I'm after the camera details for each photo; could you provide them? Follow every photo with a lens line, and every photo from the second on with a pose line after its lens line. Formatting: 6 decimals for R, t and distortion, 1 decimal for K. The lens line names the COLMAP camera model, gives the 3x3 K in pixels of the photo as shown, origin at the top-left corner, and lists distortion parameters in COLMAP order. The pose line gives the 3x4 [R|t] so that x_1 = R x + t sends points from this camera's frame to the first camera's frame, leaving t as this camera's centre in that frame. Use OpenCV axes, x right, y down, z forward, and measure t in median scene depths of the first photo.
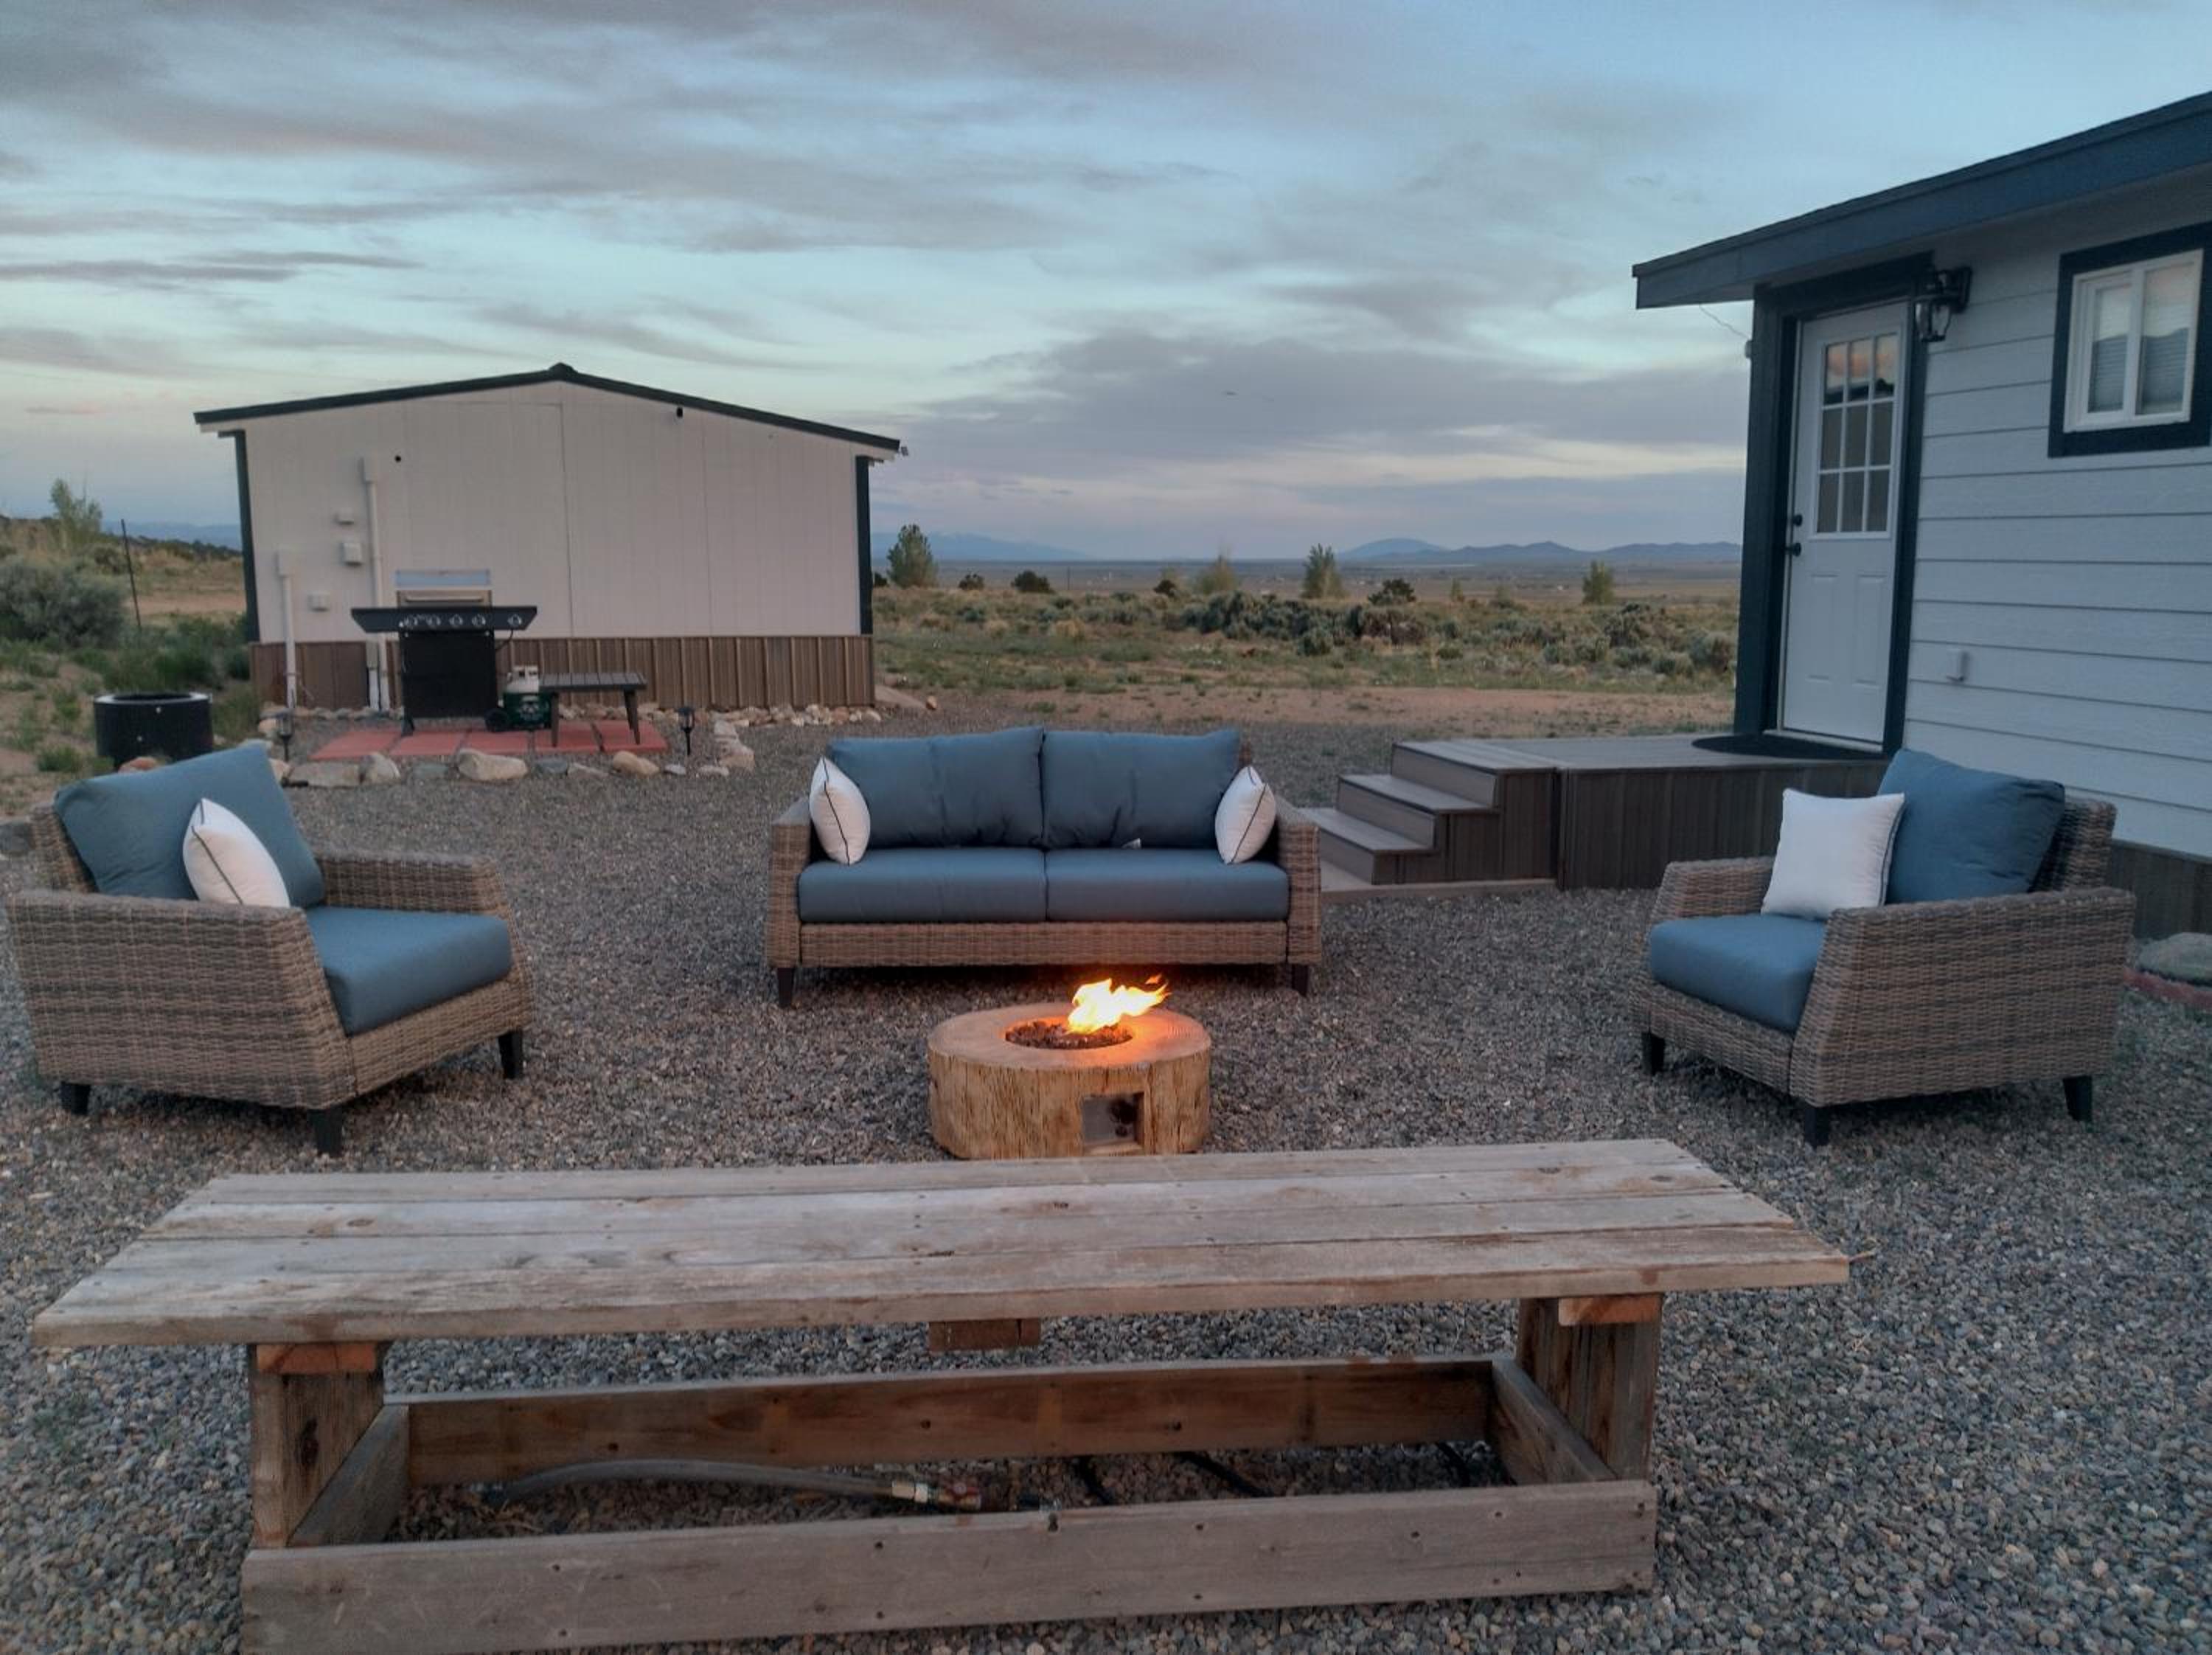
lens RADIAL K [[1734.3, 0, 1106.0], [0, 1734.3, 827.5], [0, 0, 1]] dist [-0.001742, -0.012674]
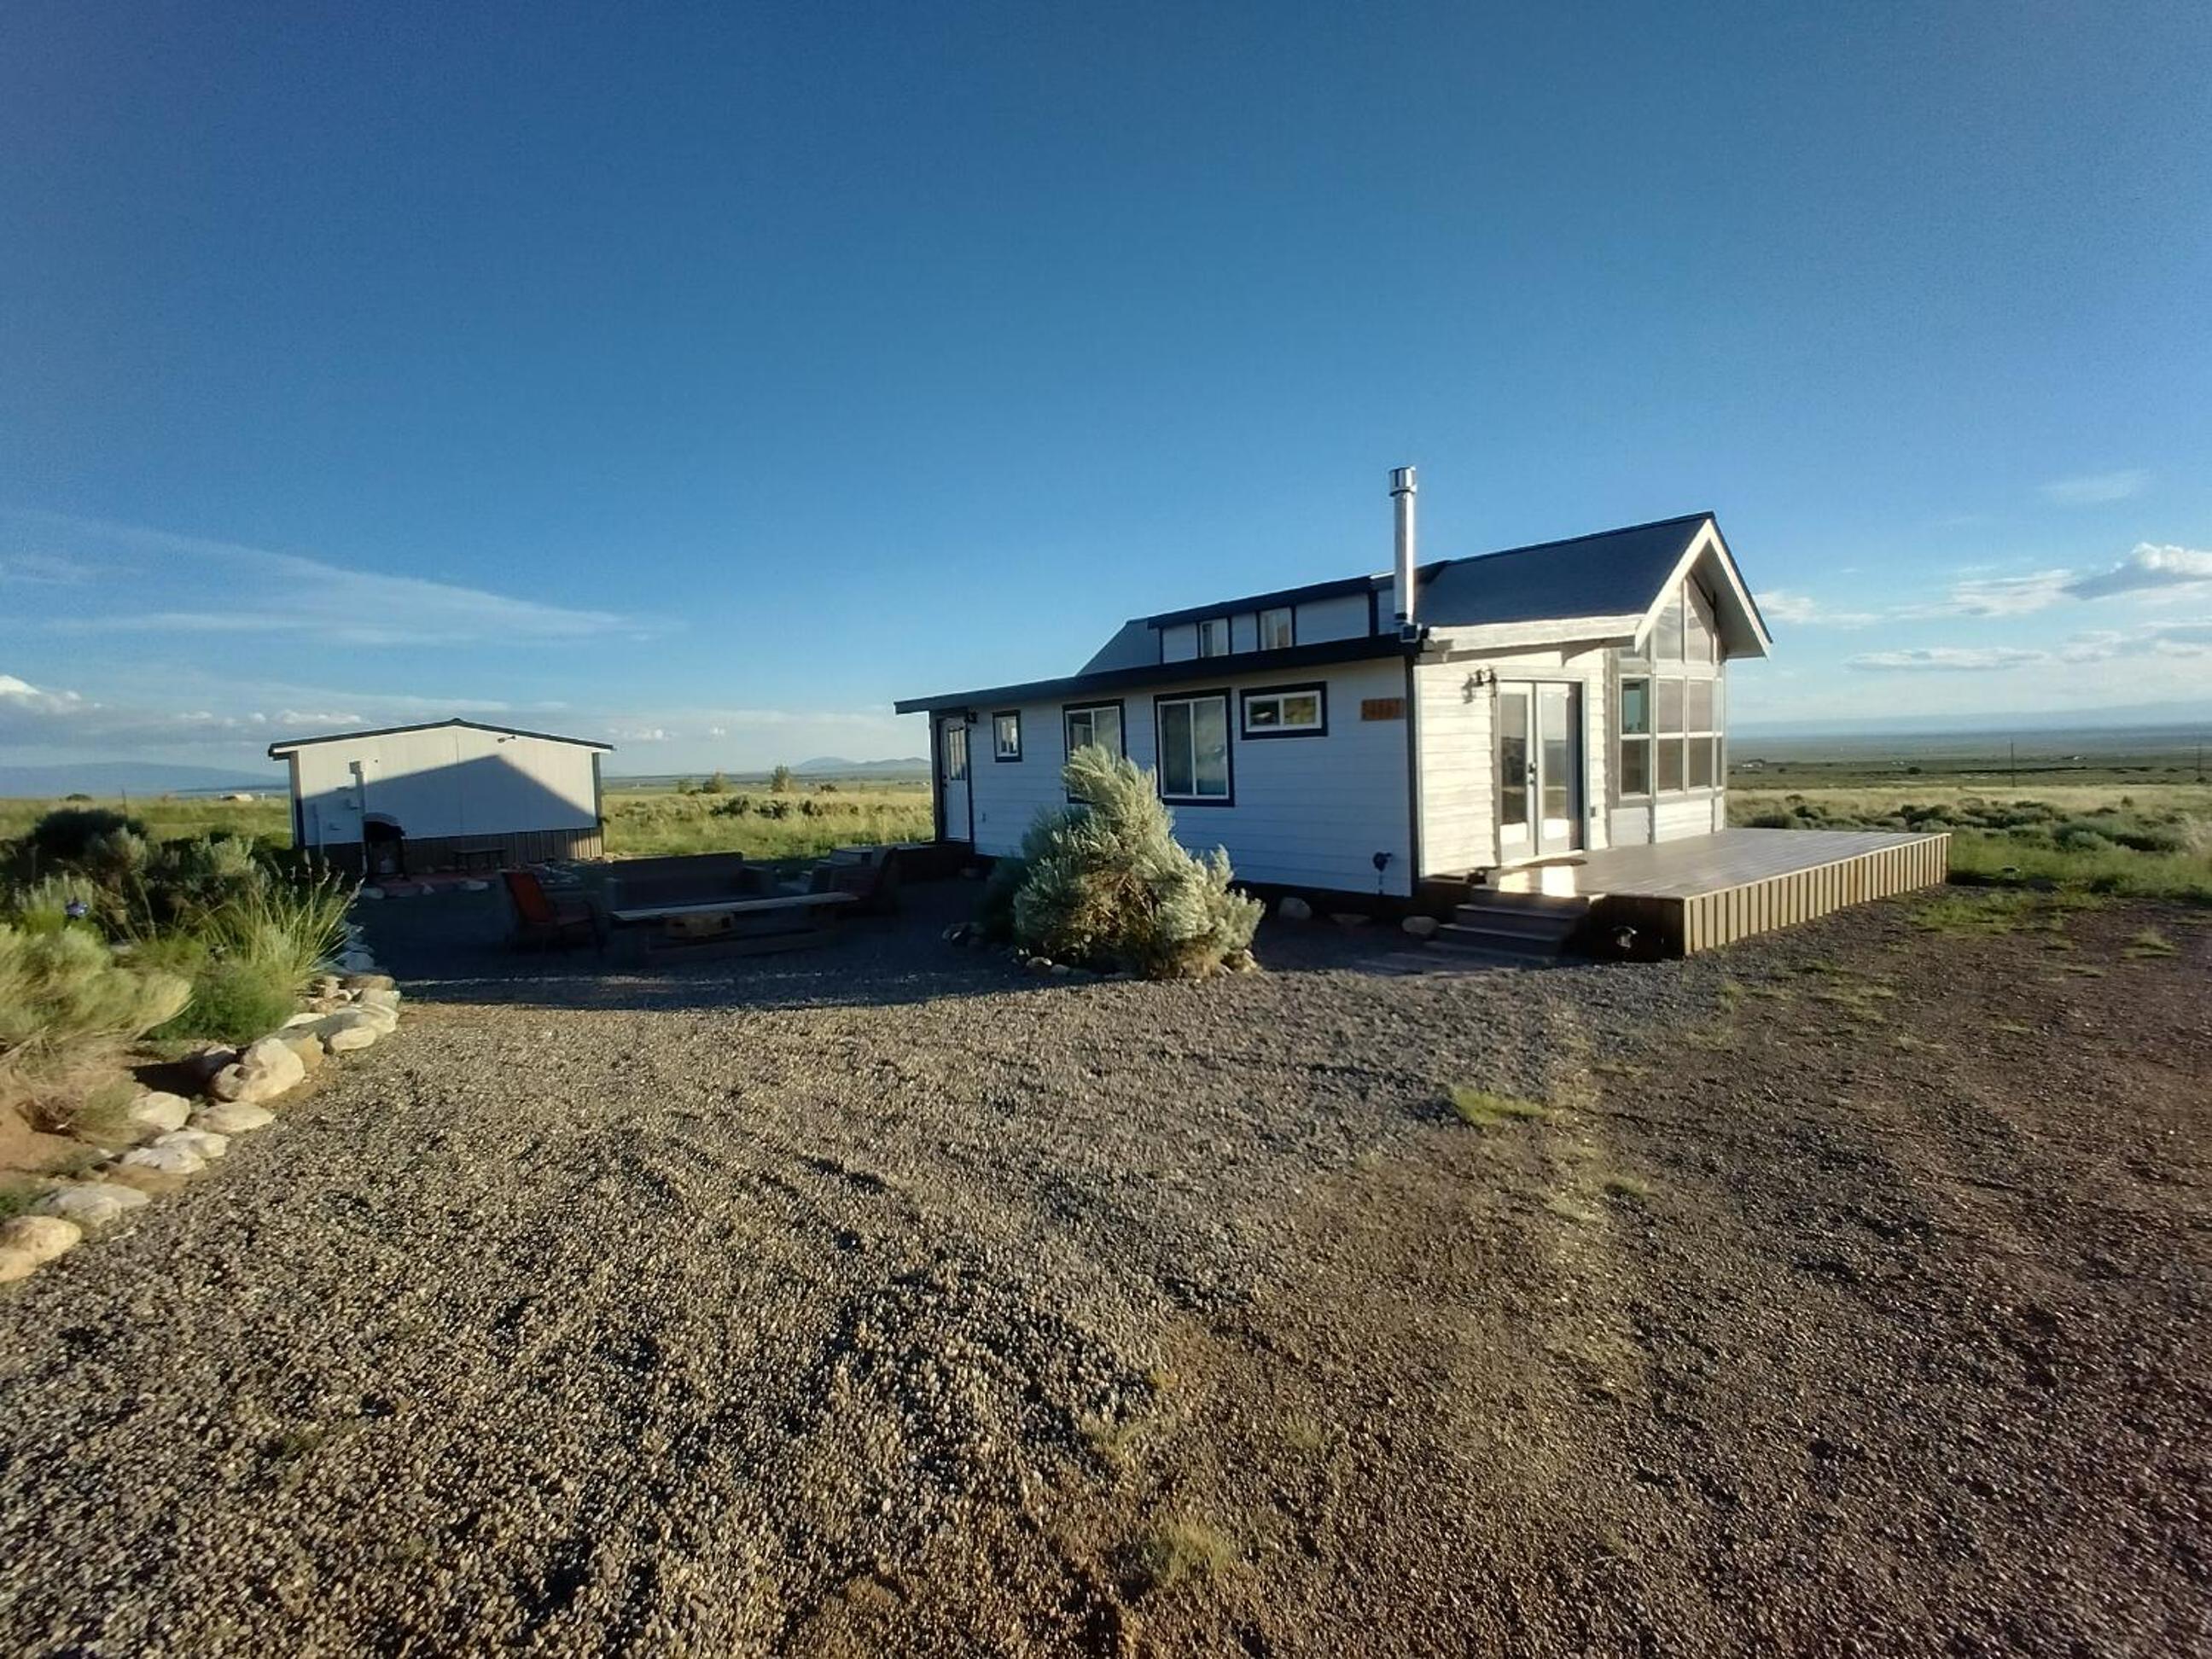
lens RADIAL K [[1042.8, 0, 1106.0], [0, 1042.8, 829.5], [0, 0, 1]] dist [-0.000679, -0.000300]
pose [[0.911529, -0.051196, 0.408037, -0.181118], [0.090937, 0.992751, -0.078589, 0.131216], [-0.401056, 0.108741, 0.909577, -1.124513]]
